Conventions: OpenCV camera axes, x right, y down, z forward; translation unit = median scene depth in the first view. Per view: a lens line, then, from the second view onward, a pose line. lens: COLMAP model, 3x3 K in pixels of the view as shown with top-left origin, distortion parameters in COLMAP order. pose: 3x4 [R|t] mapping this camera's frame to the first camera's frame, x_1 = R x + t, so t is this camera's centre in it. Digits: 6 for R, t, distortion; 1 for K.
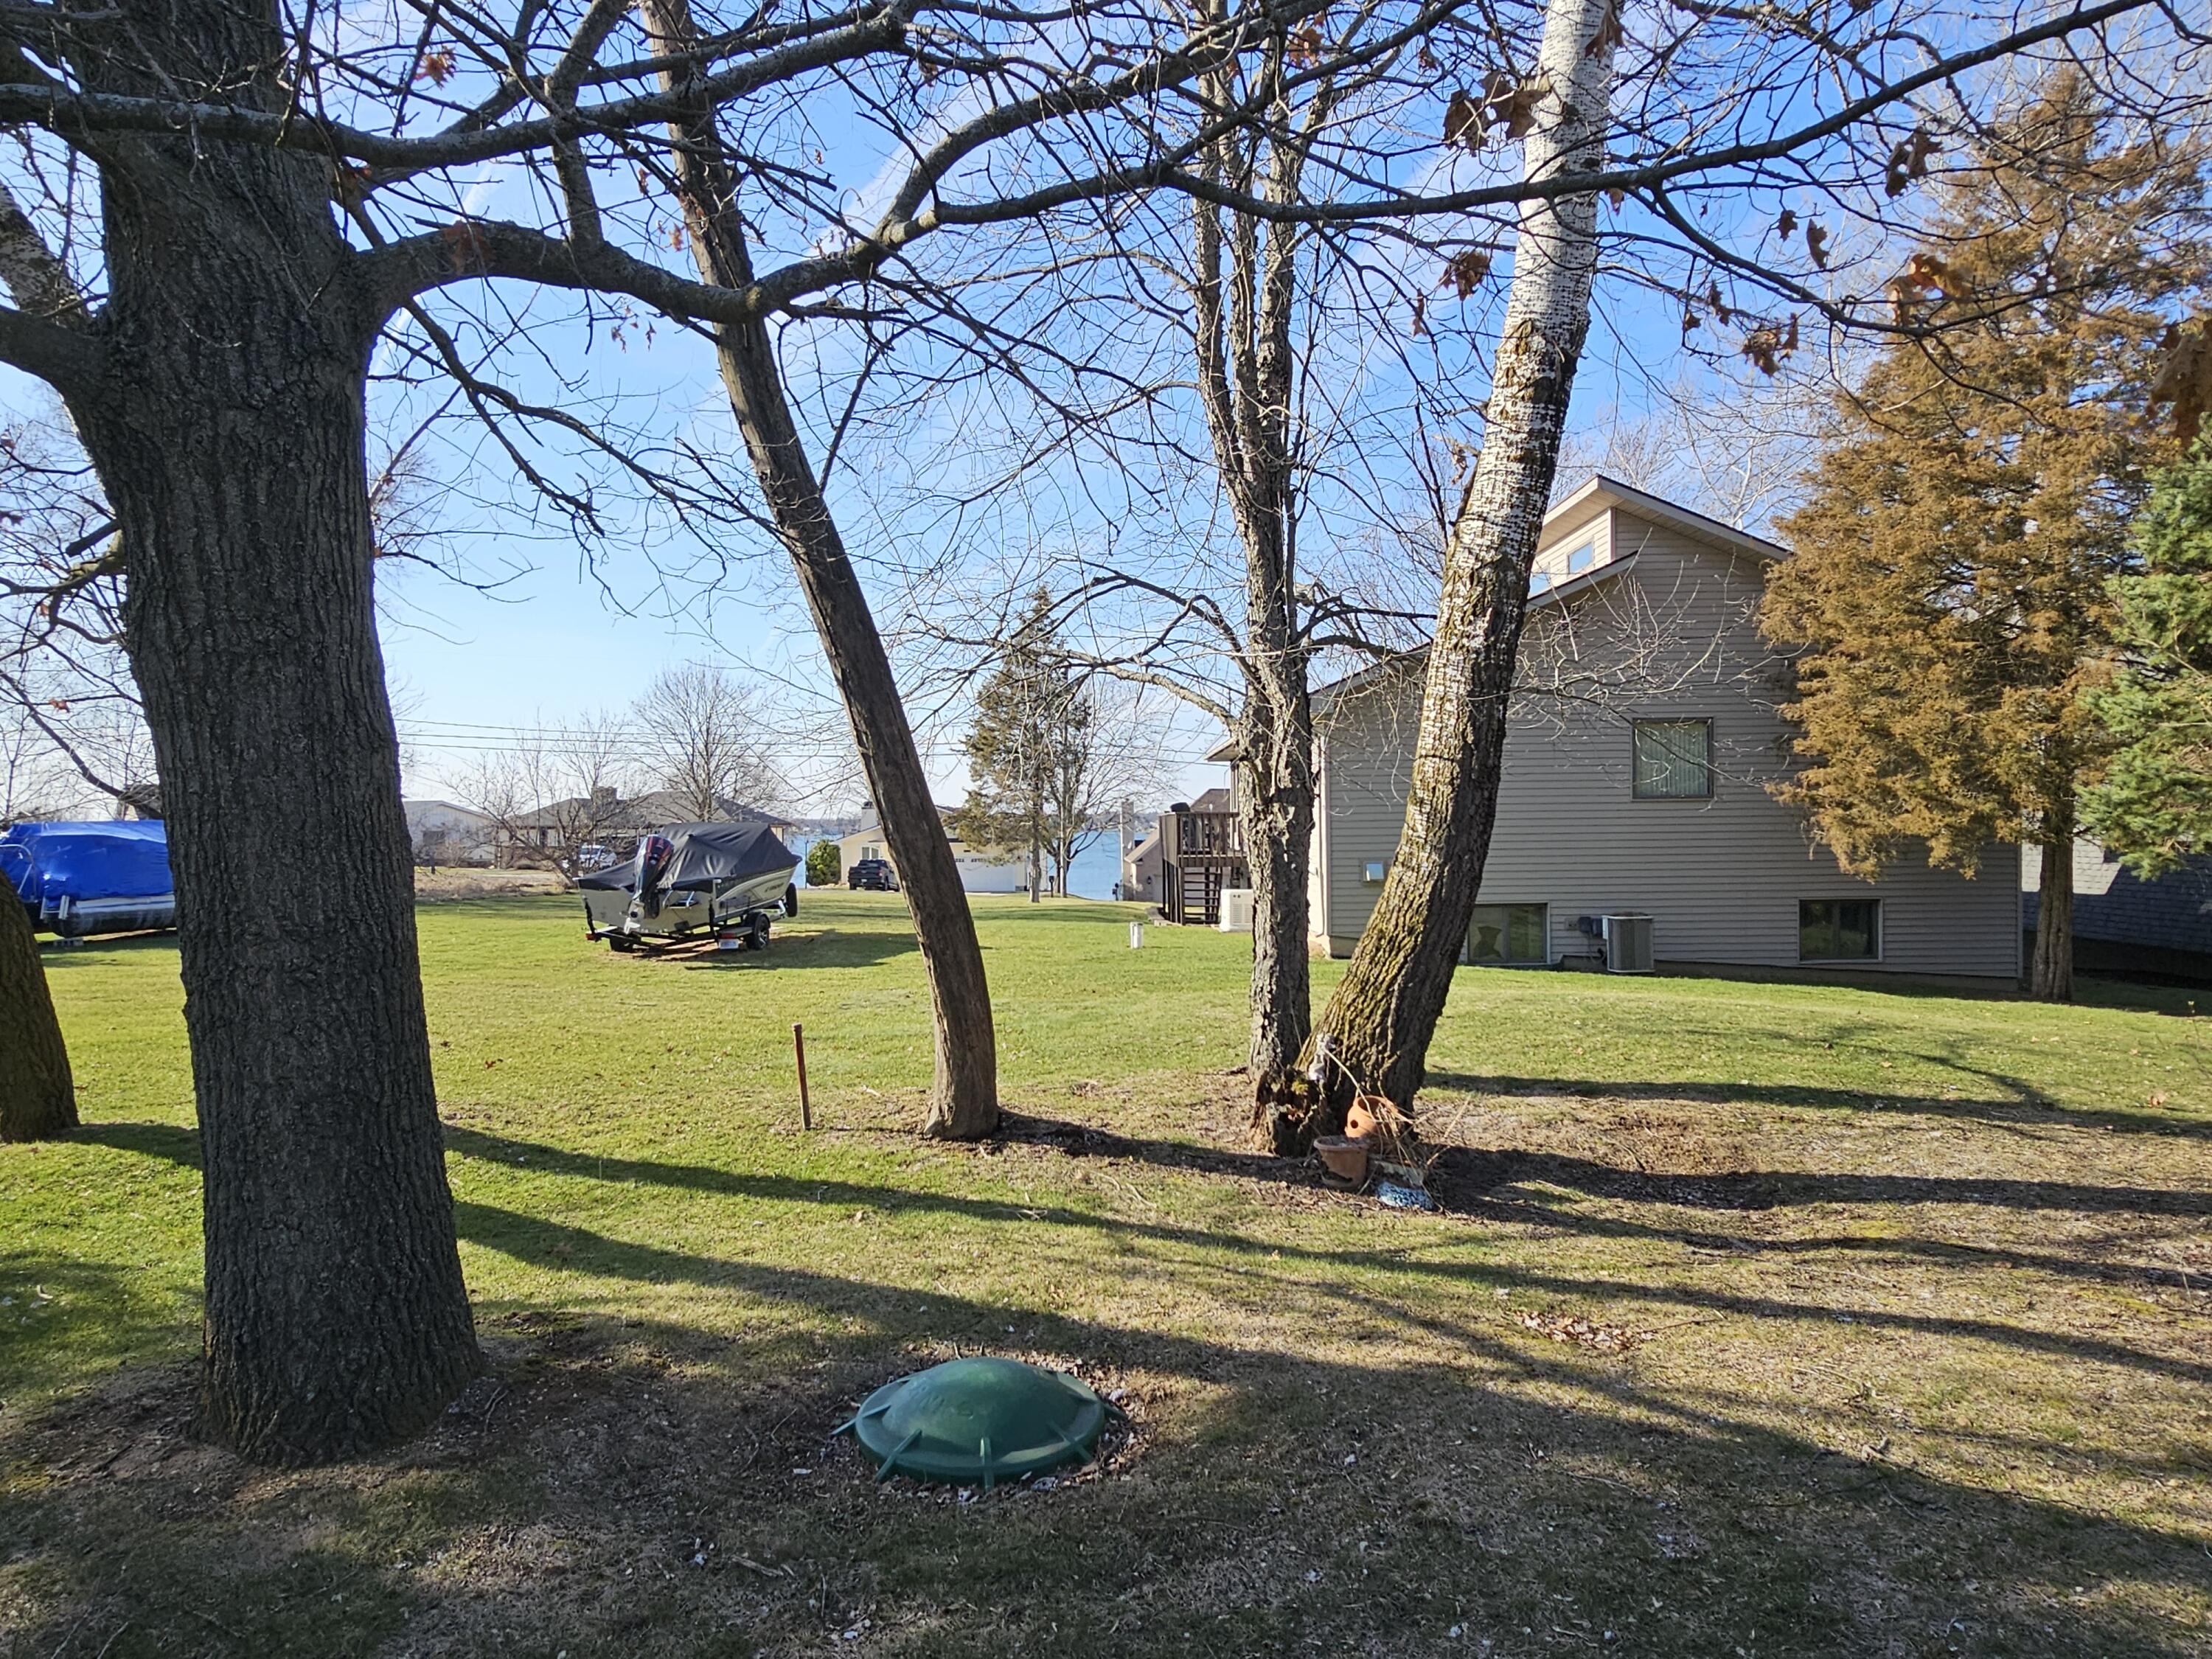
lens RADIAL K [[1393.1, 0, 1110.4], [0, 1393.1, 858.8], [0, 0, 1]] dist [0.001756, 0.000715]
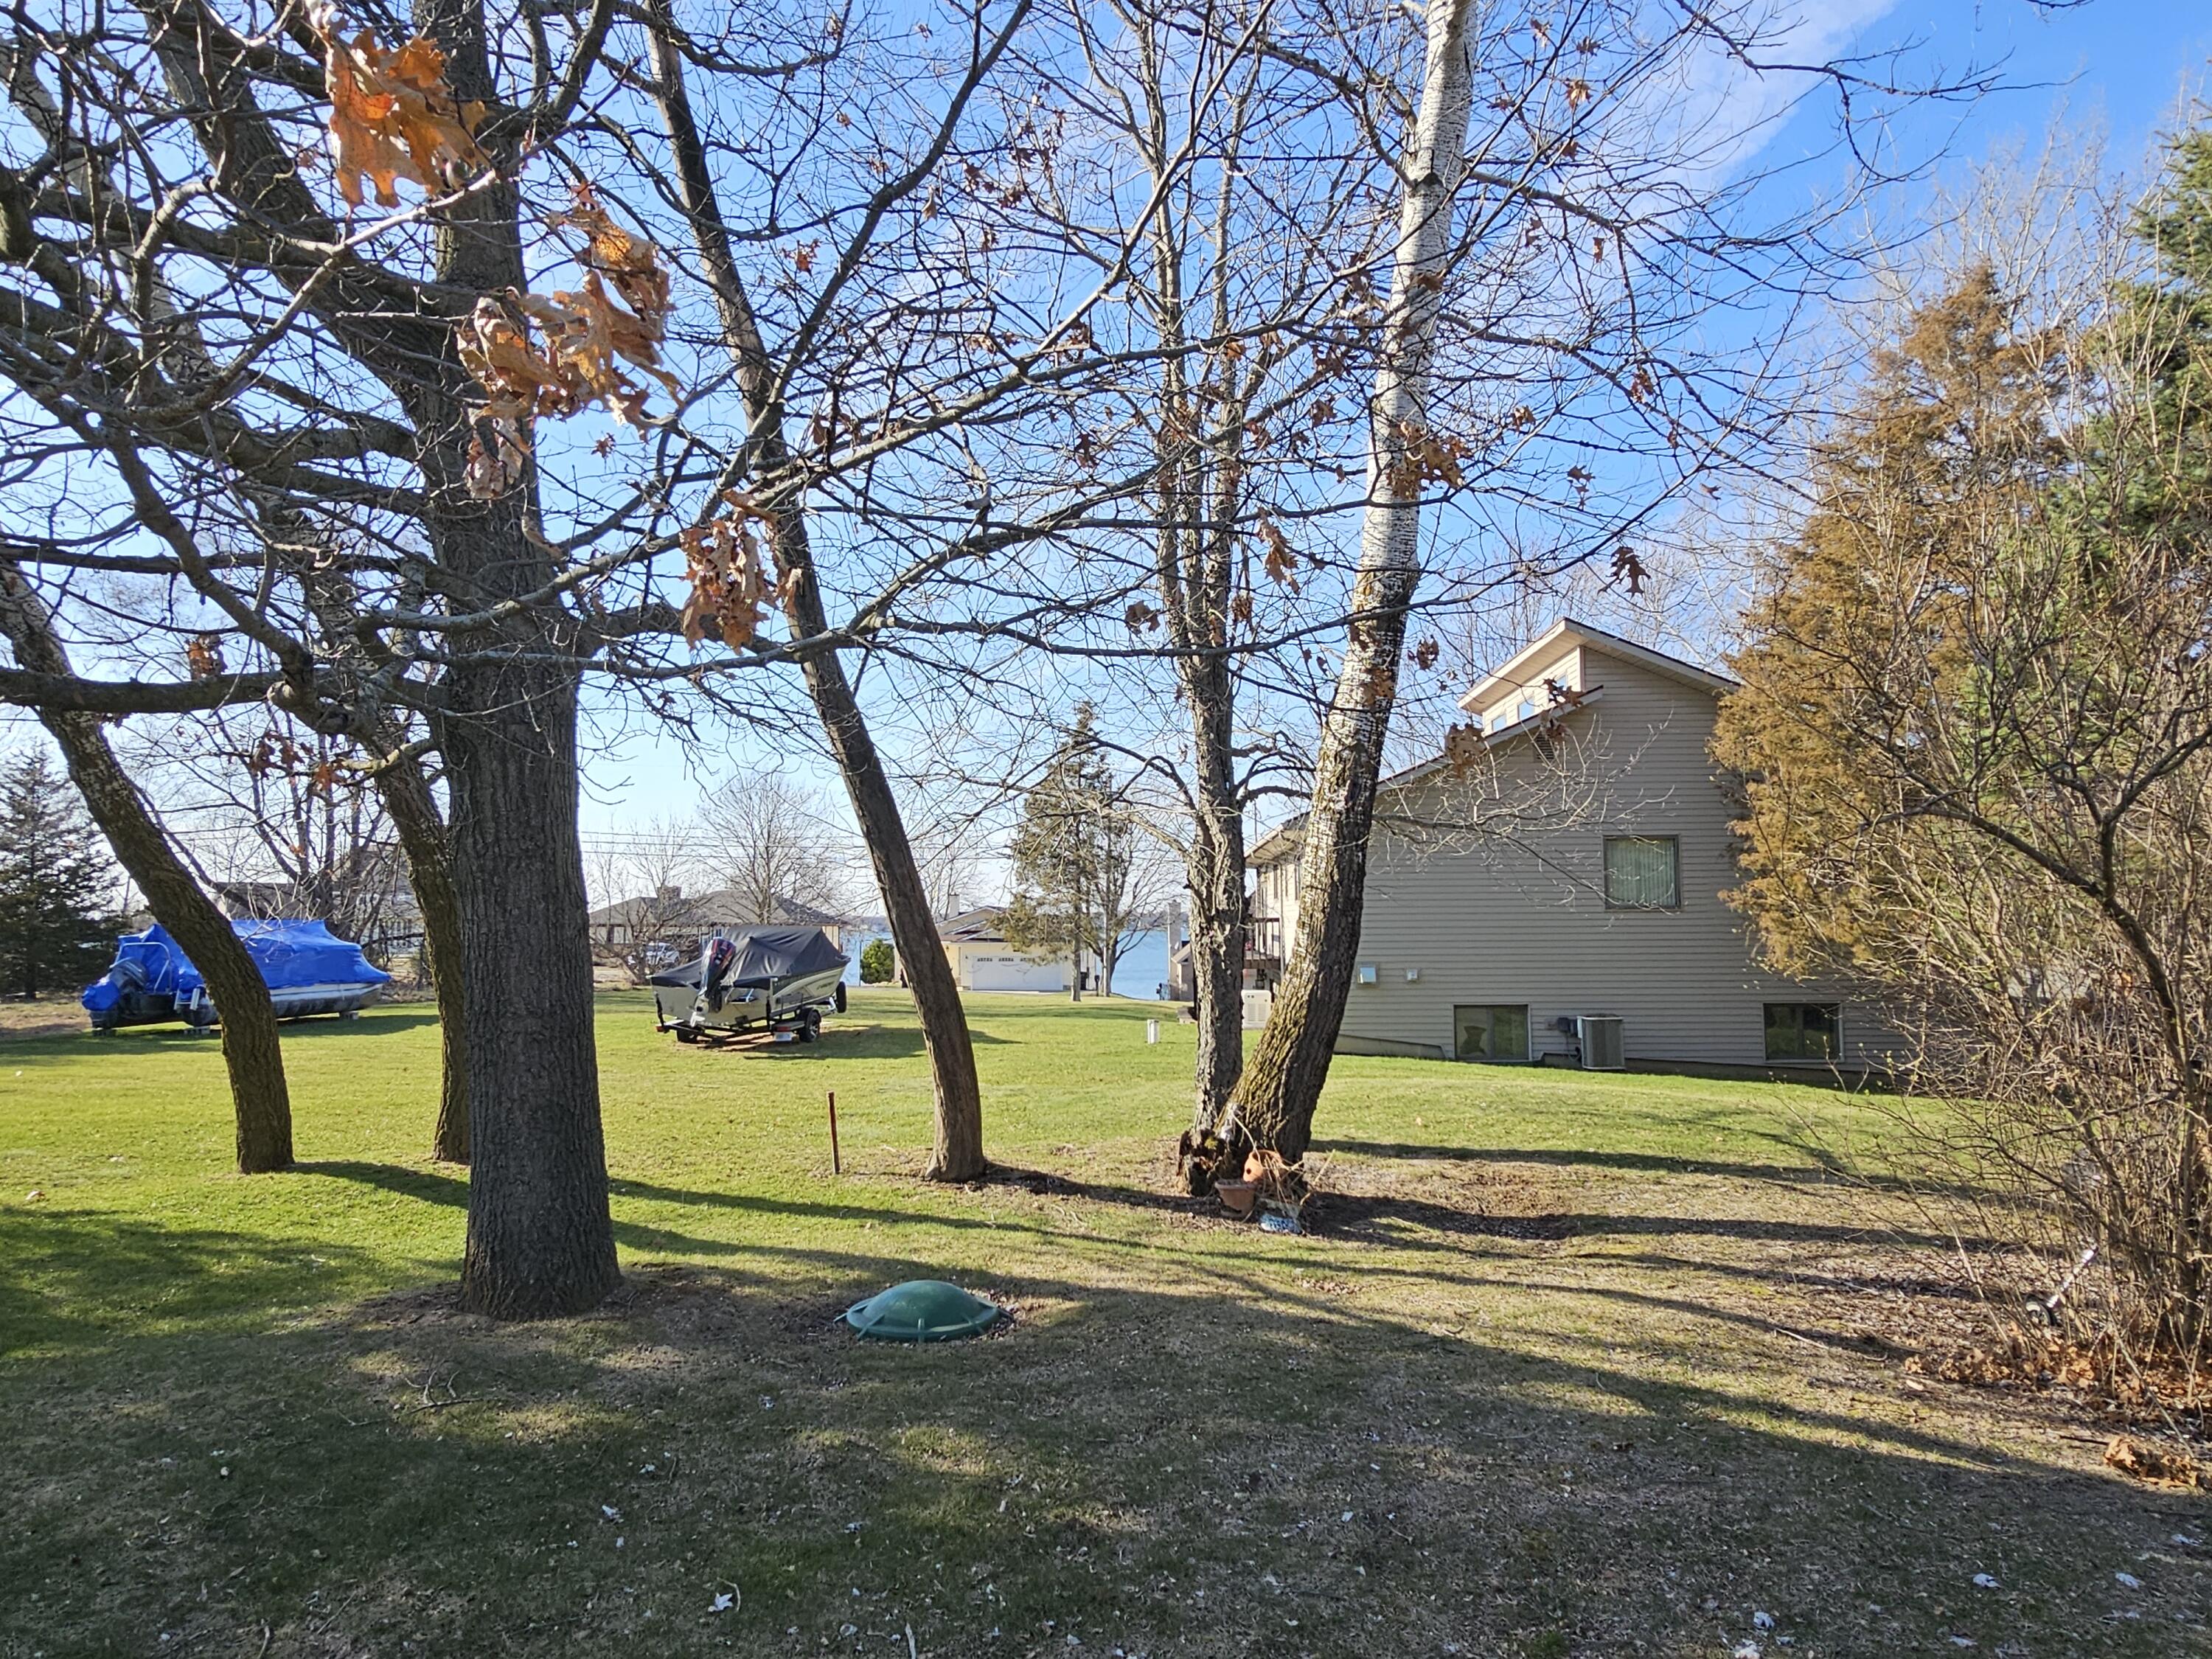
lens RADIAL K [[1460.7, 0, 1116.2], [0, 1460.7, 860.0], [0, 0, 1]] dist [0.001481, -0.000414]
pose [[0.998889, 0.002617, -0.047060, 0.109456], [-0.005697, 0.997841, -0.065434, -0.010481], [0.046787, 0.065629, 0.996747, -0.377450]]
